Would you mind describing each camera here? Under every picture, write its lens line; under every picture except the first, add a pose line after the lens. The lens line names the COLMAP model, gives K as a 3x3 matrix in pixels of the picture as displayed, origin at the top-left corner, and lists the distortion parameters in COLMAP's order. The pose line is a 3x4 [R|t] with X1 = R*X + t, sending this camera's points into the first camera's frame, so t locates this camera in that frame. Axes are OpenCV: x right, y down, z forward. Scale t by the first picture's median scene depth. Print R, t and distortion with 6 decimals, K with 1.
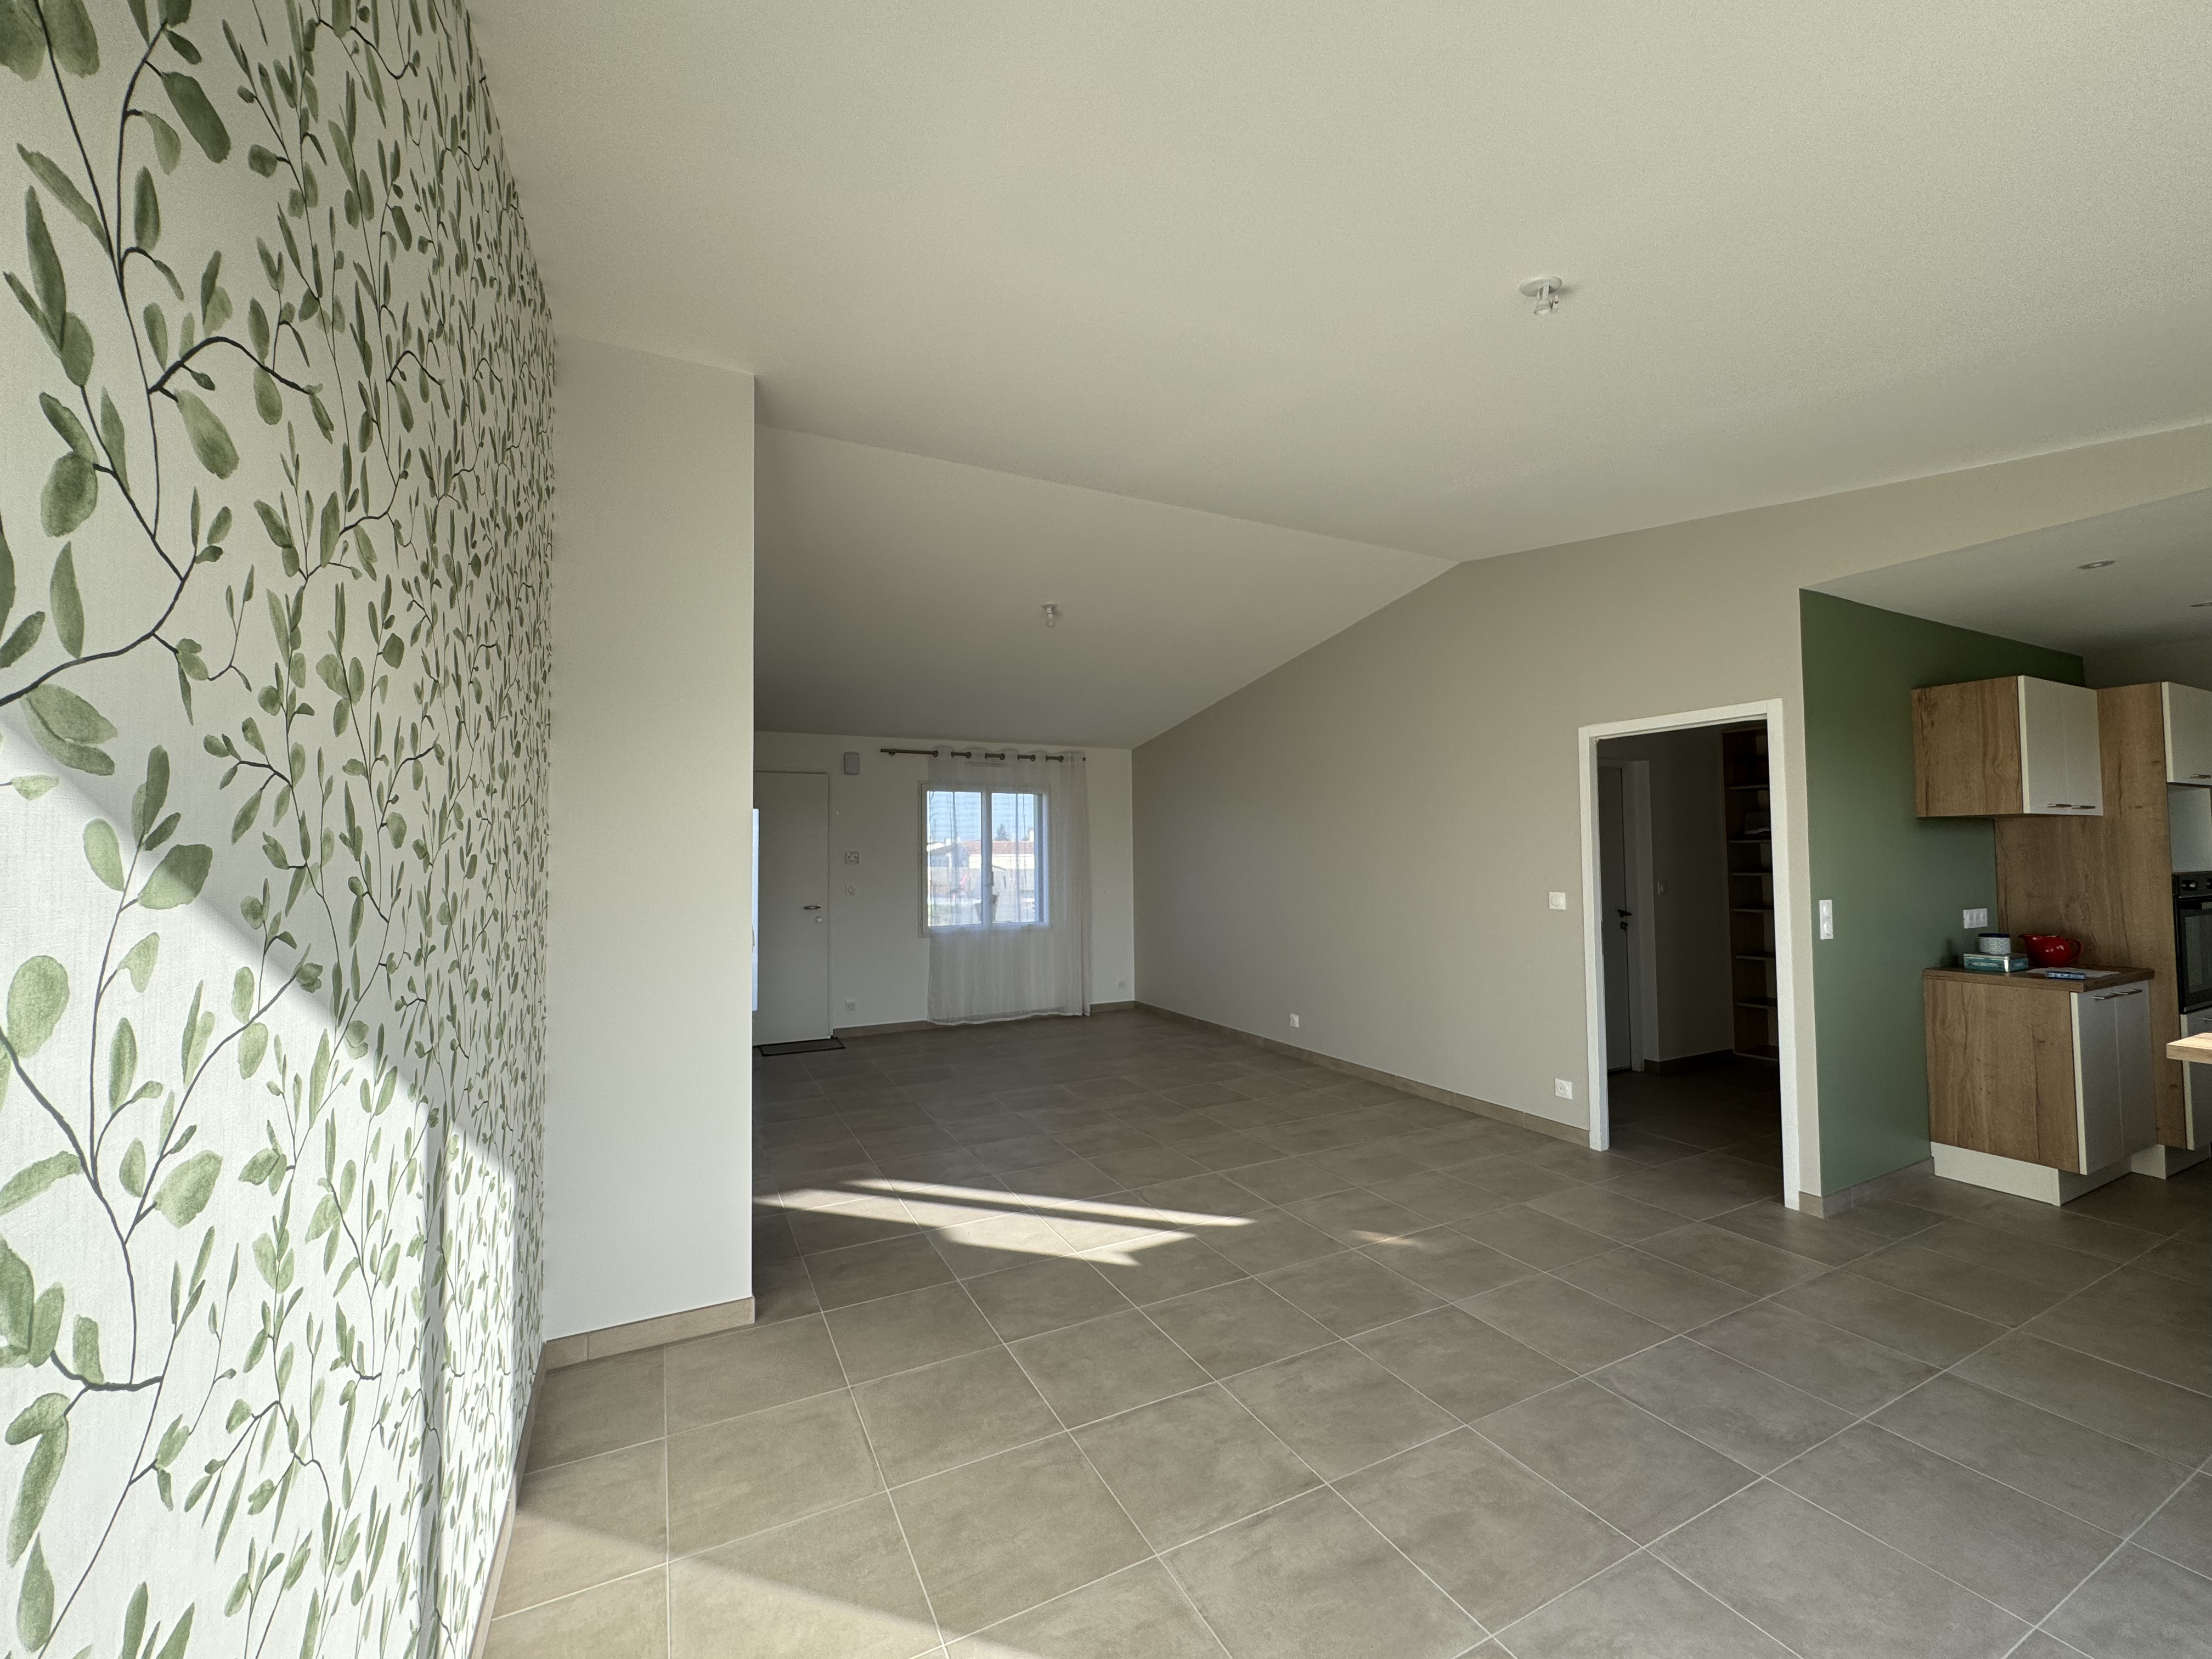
lens RADIAL K [[882.0, 0, 1106.0], [0, 882.0, 829.5], [0, 0, 1]] dist [-0.000040, -0.000032]
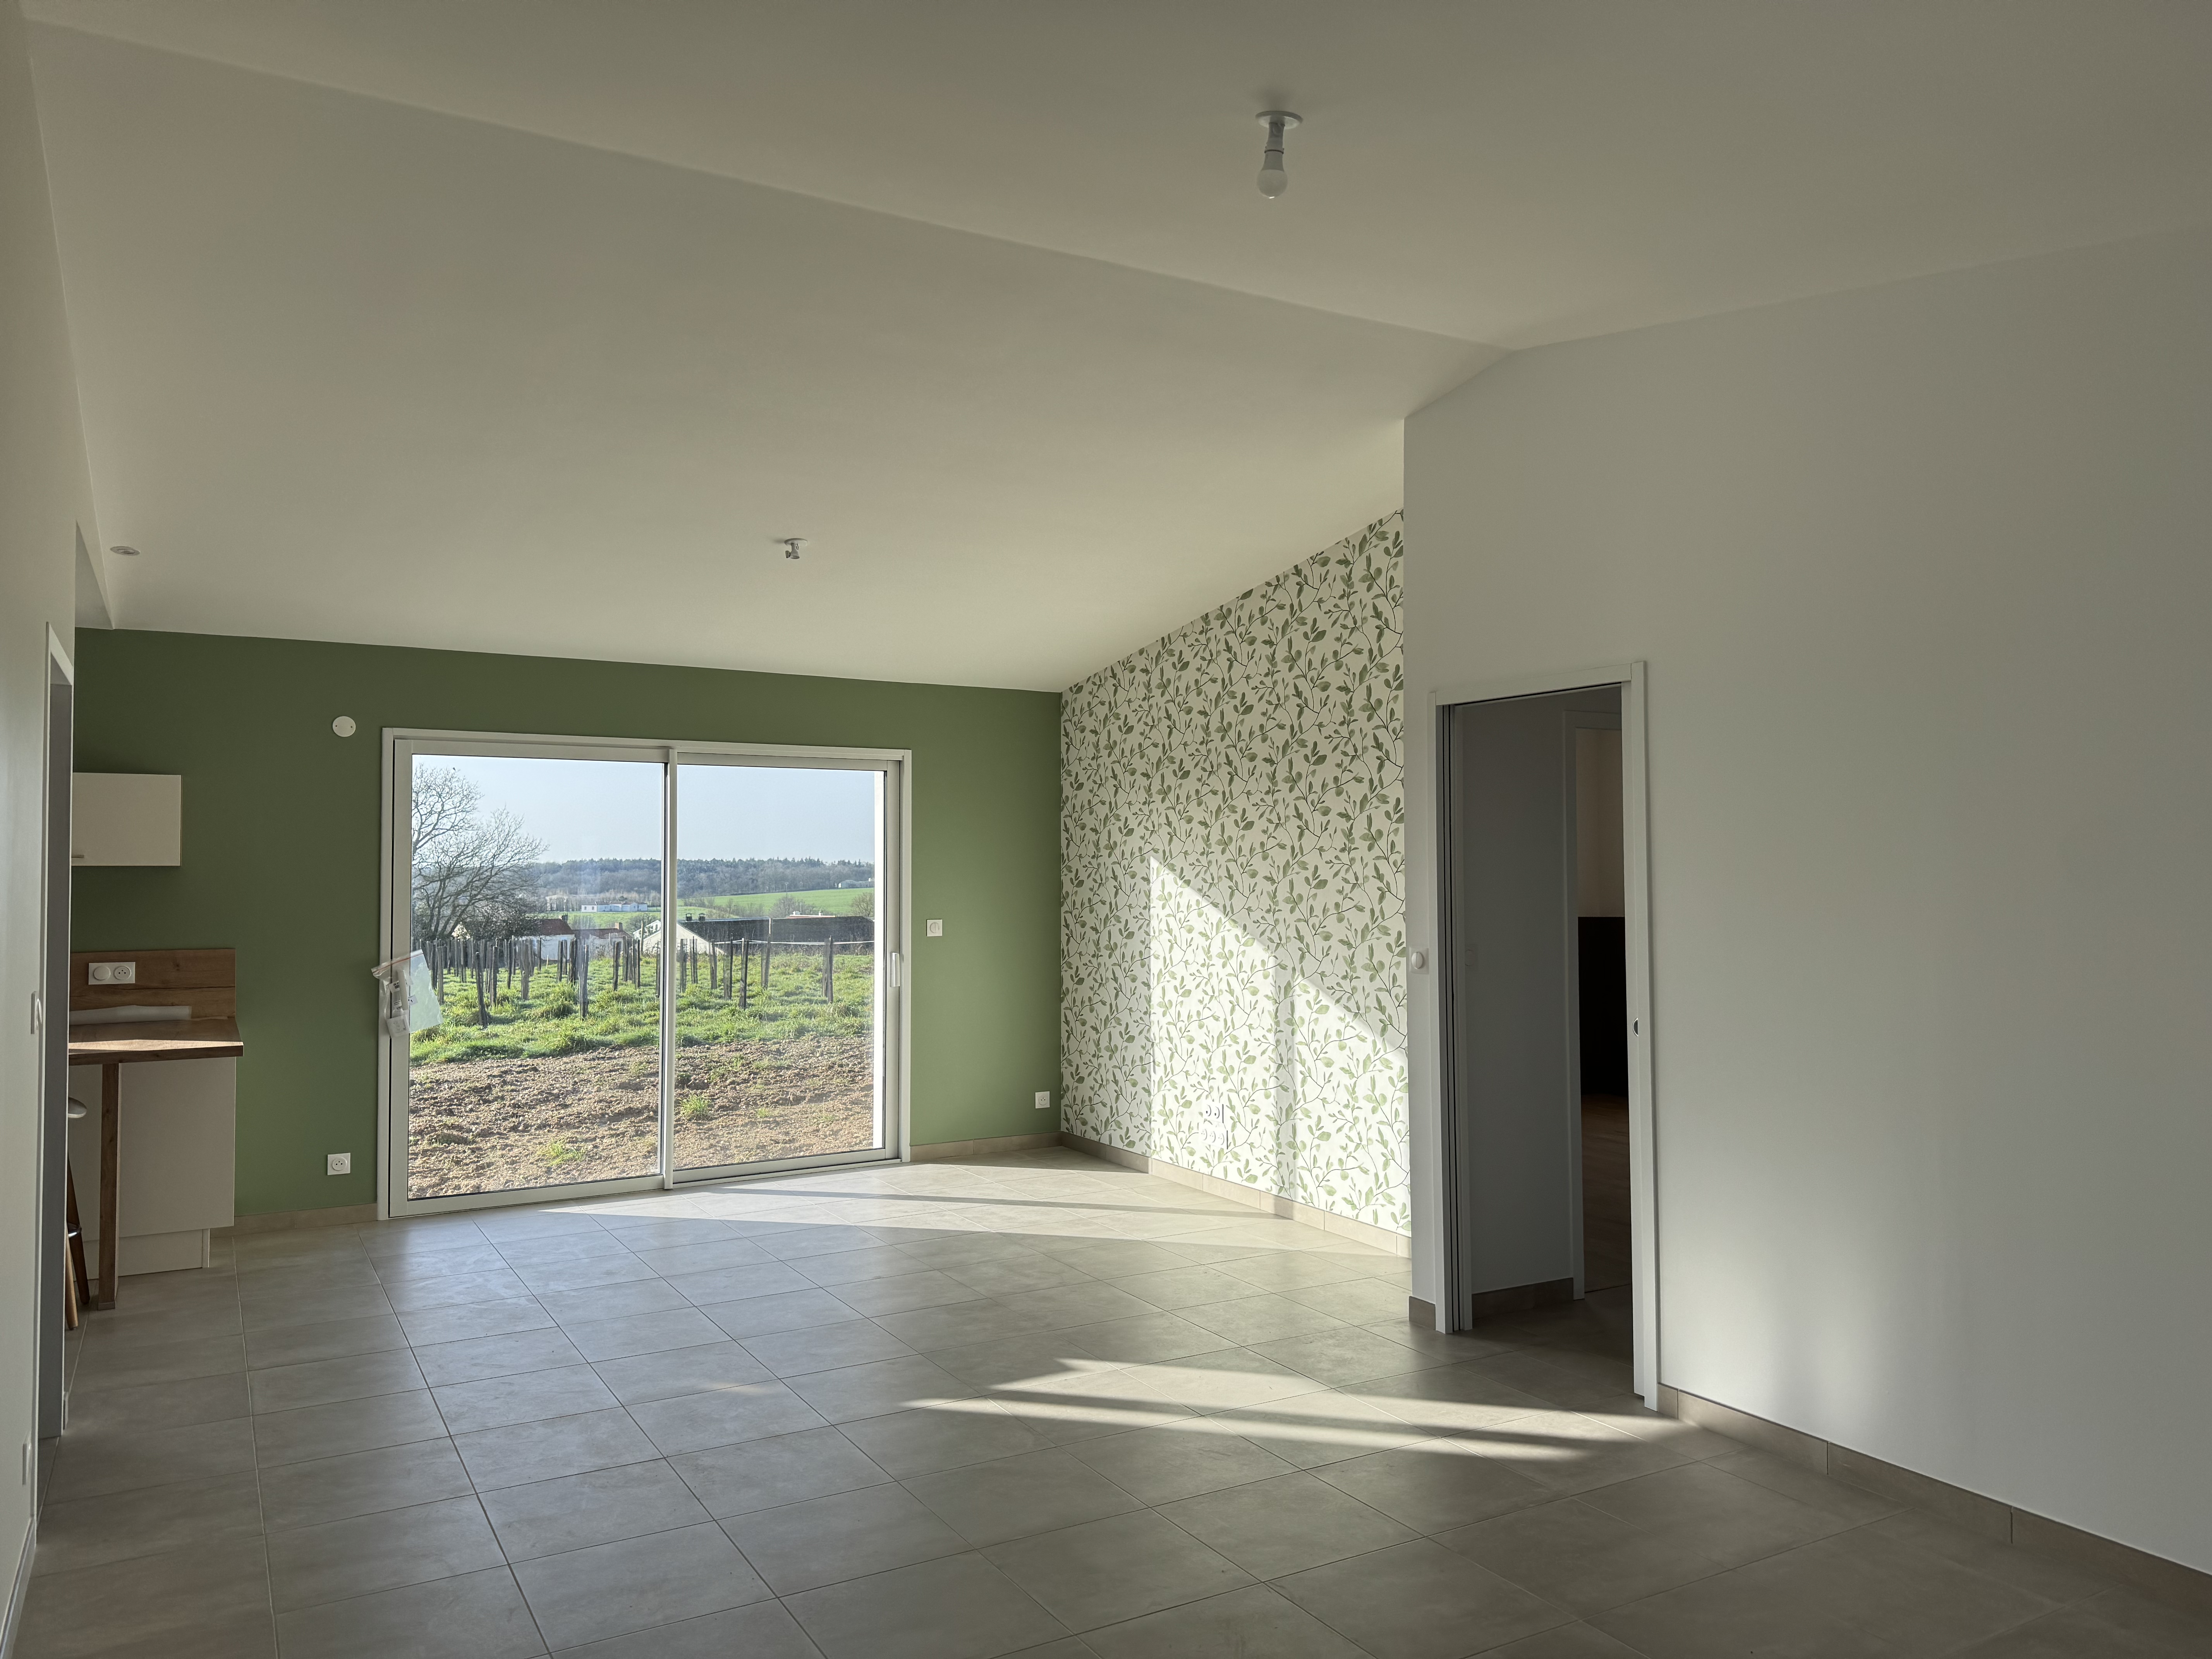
lens RADIAL K [[1562.4, 0, 1106.0], [0, 1562.4, 829.5], [0, 0, 1]] dist [-0.004280, -0.003451]
pose [[-0.997283, 0.016573, -0.071776, 0.076465], [0.021655, 0.997268, -0.070616, 0.077468], [0.070410, -0.071979, -0.994918, 2.133105]]
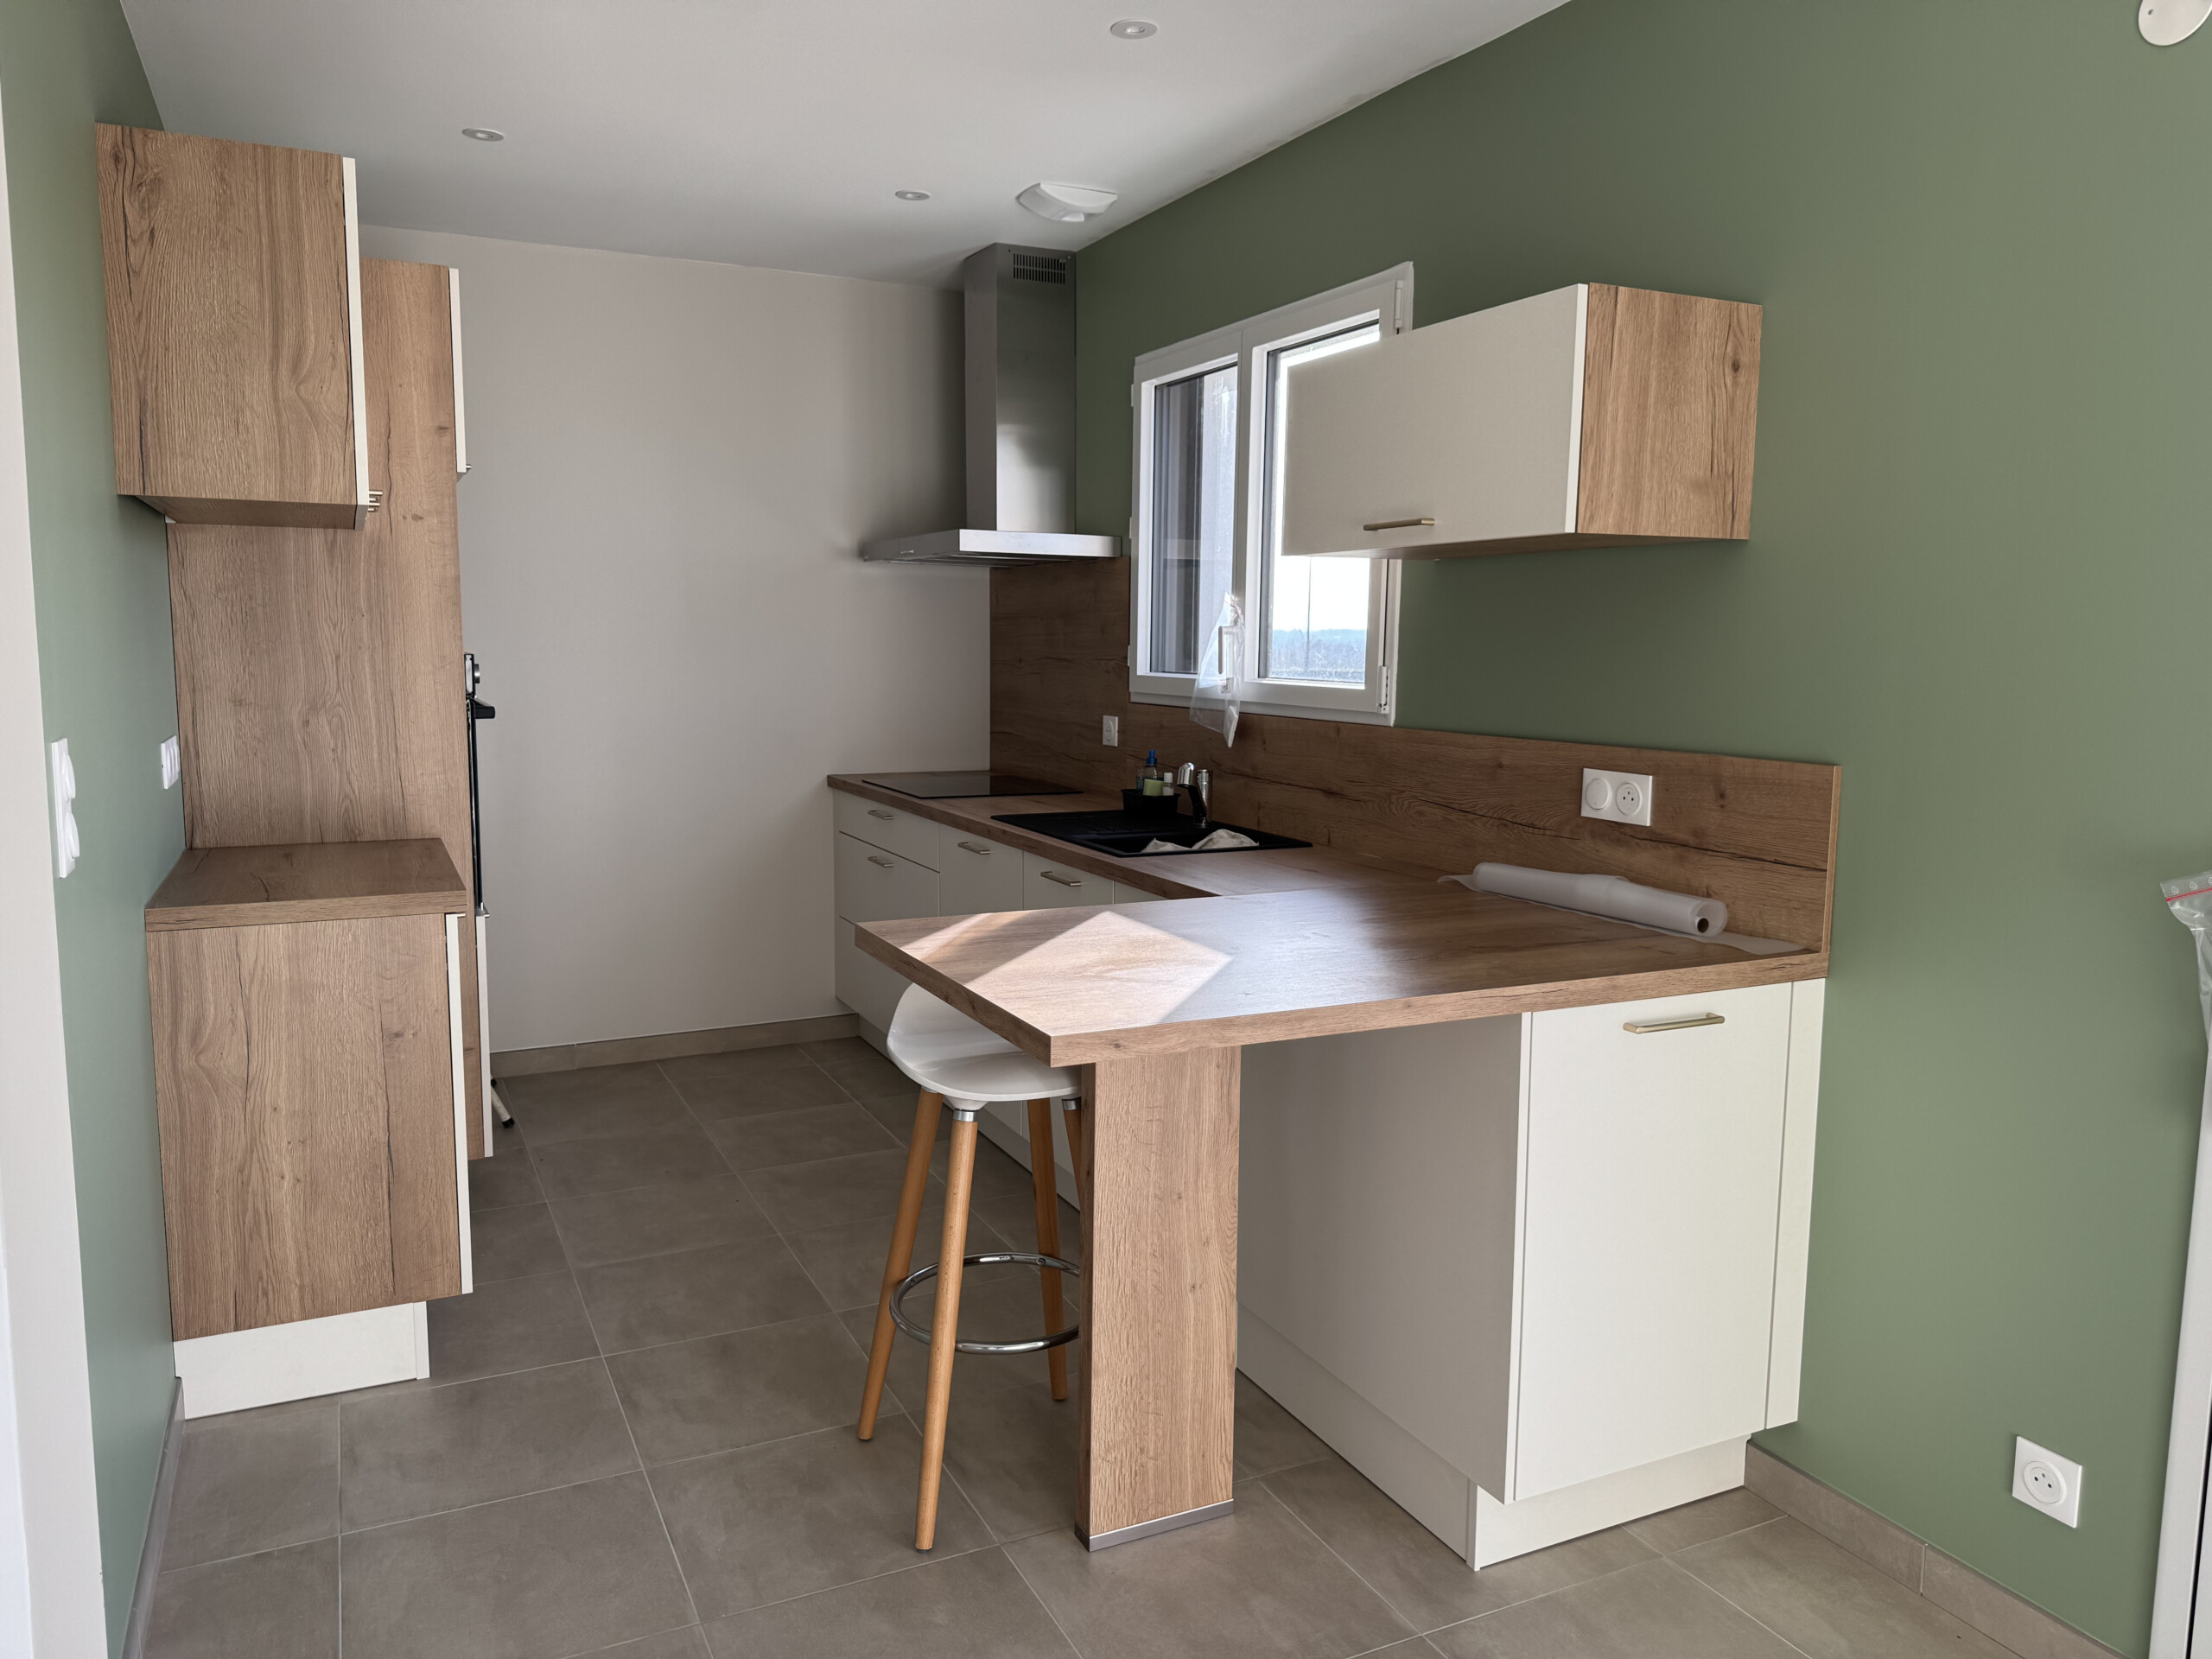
lens RADIAL K [[1562.4, 0, 1106.0], [0, 1562.4, 829.5], [0, 0, 1]] dist [-0.004280, -0.003451]
pose [[0.020258, -0.111825, 0.993521, 0.294302], [-0.044136, 0.992657, 0.112628, 0.034251], [-0.998820, -0.046131, 0.015173, 0.611773]]
